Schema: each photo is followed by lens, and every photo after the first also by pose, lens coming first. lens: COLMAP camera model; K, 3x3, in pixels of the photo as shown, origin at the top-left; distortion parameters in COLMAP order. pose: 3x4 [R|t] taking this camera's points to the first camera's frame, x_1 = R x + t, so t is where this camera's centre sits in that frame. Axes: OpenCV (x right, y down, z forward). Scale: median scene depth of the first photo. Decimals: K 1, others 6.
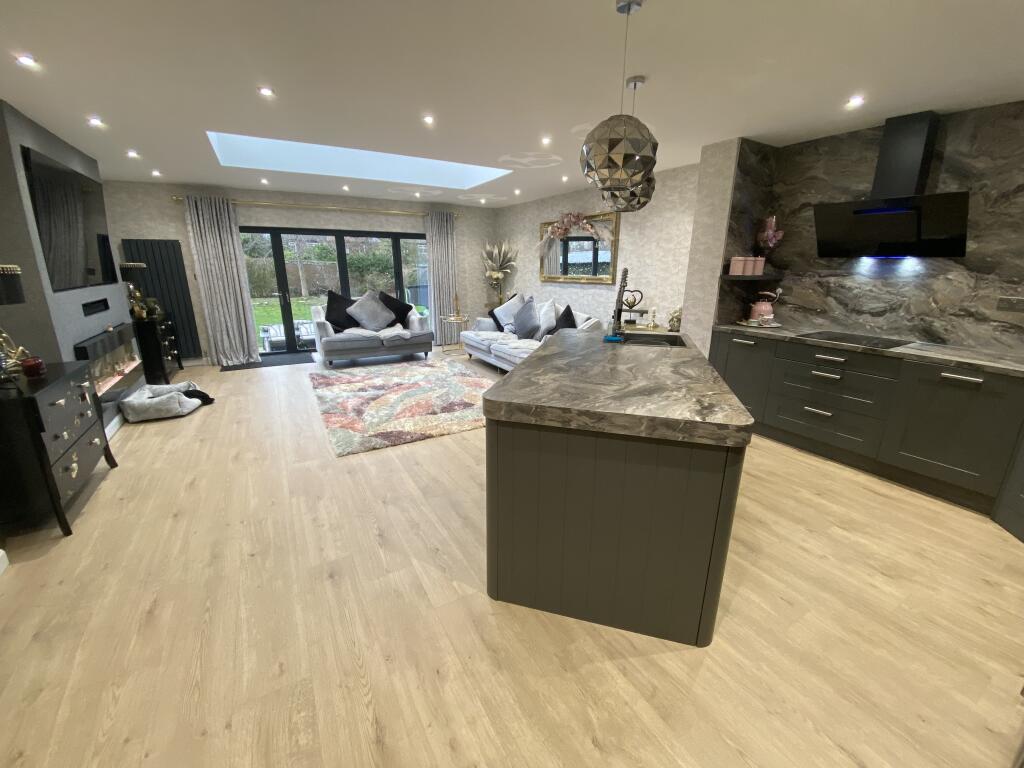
lens RADIAL K [[413.2, 0, 512.5], [0, 413.2, 382.8], [0, 0, 1]] dist [0.018239, -0.018233]
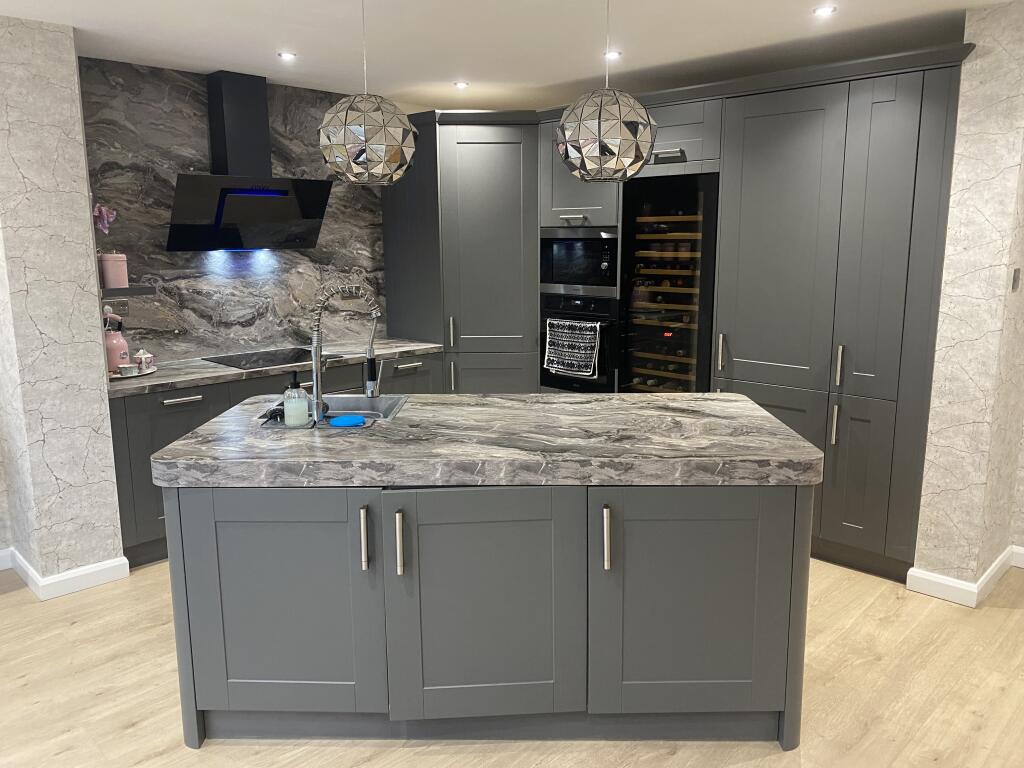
lens RADIAL K [[777.2, 0, 517.5], [0, 777.2, 375.2], [0, 0, 1]] dist [0.050933, -0.067695]
pose [[-0.258666, -0.174264, 0.950118, -0.493101], [0.270095, 0.931313, 0.244347, -0.235717], [-0.927437, 0.319827, -0.193832, 0.685068]]
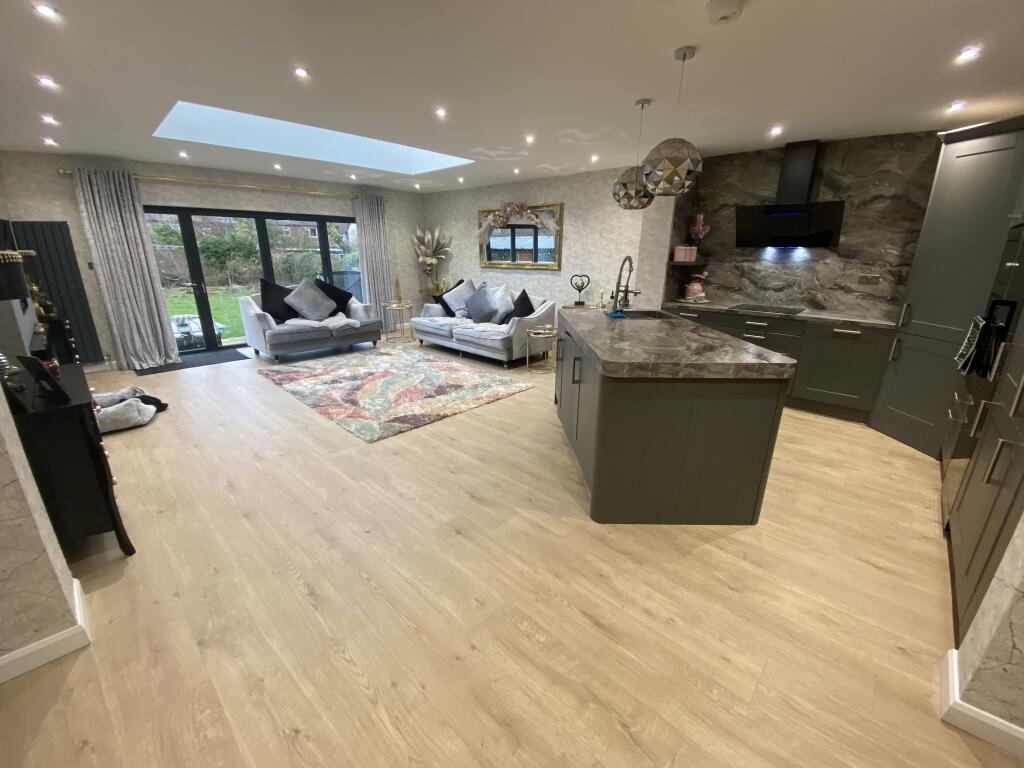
lens RADIAL K [[412.7, 0, 512.0], [0, 412.7, 382.4], [0, 0, 1]] dist [0.026956, -0.025315]
pose [[0.958559, -0.082477, 0.272696, -0.277516], [0.073815, 0.996392, 0.041889, 0.010743], [-0.275167, -0.020024, 0.961188, -0.054022]]
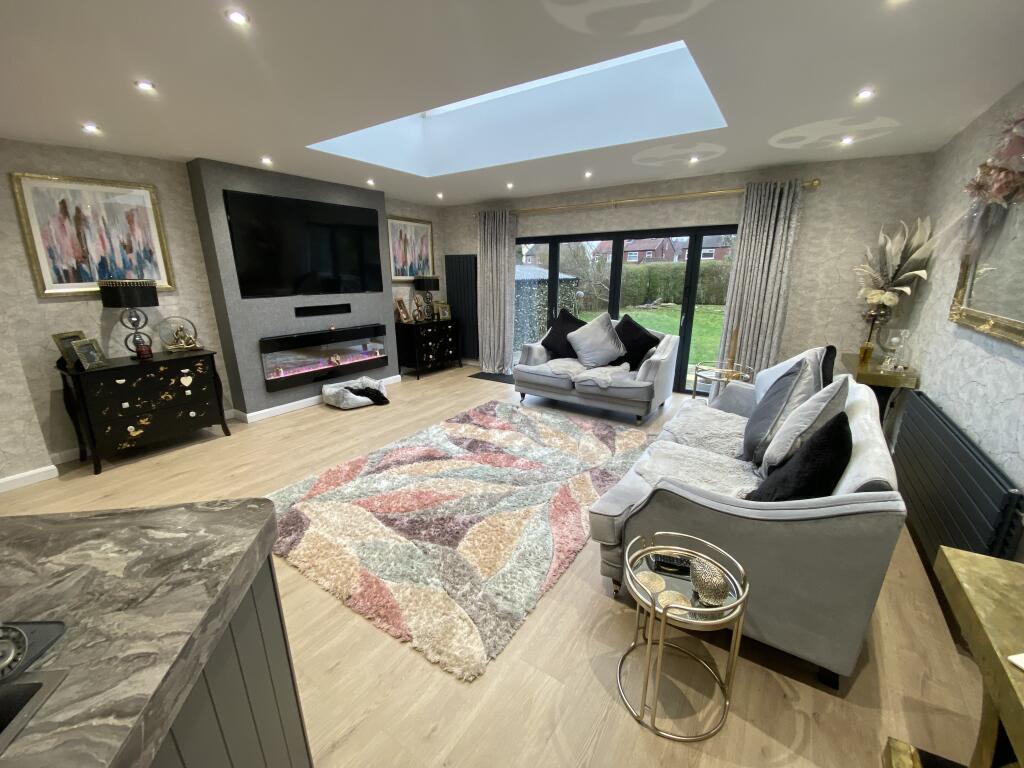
lens RADIAL K [[408.7, 0, 512.0], [0, 408.7, 384.0], [0, 0, 1]] dist [0.020297, -0.022087]
pose [[0.440538, 0.233394, -0.866864, 0.375942], [-0.240022, 0.961083, 0.136782, -0.252880], [0.865052, 0.147809, 0.479414, 0.838792]]
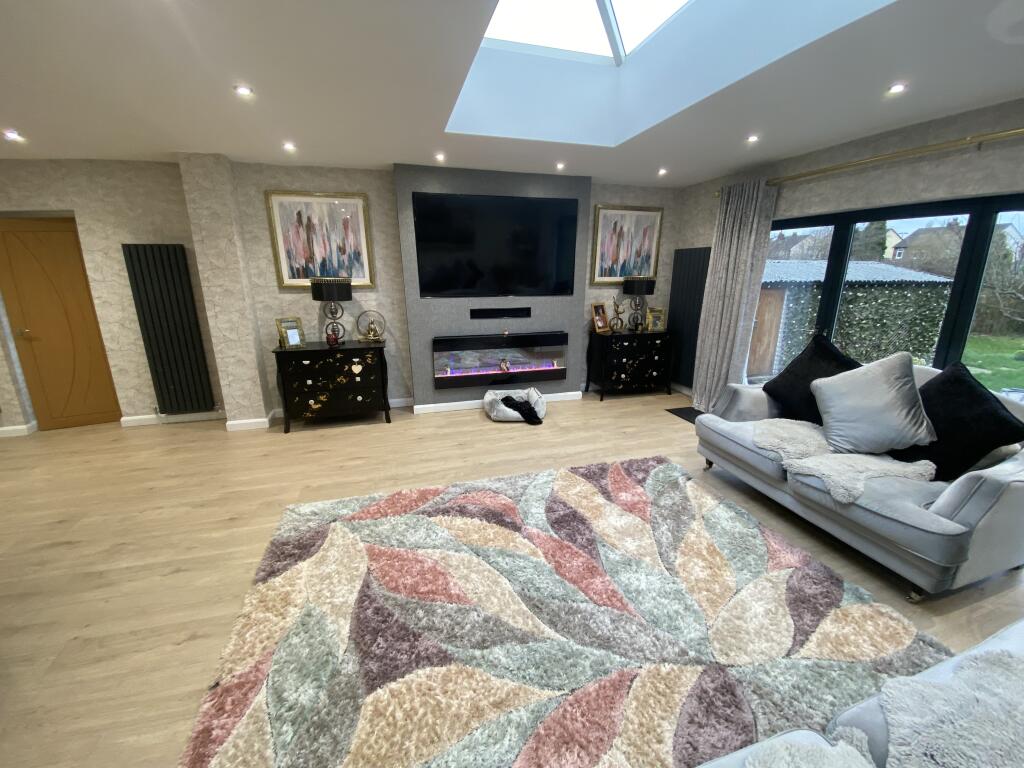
lens RADIAL K [[408.7, 0, 512.0], [0, 408.7, 384.0], [0, 0, 1]] dist [0.020297, -0.022087]
pose [[-0.241736, 0.256597, -0.935800, 0.148199], [-0.263846, 0.910684, 0.317867, -0.348750], [0.933782, 0.323747, -0.152443, 1.163202]]
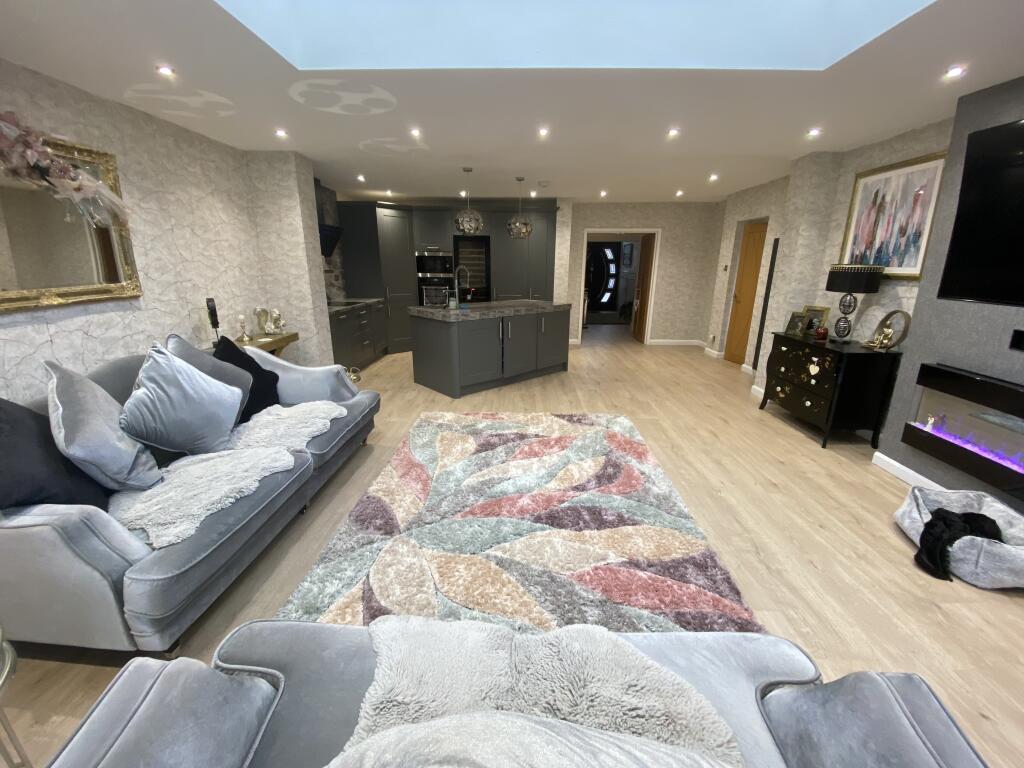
lens RADIAL K [[408.7, 0, 512.0], [0, 408.7, 384.0], [0, 0, 1]] dist [0.020297, -0.022087]
pose [[-0.851582, -0.155609, 0.500594, -0.579519], [0.134108, 0.858484, 0.494996, -0.453796], [-0.506778, 0.488663, -0.710200, 1.592627]]
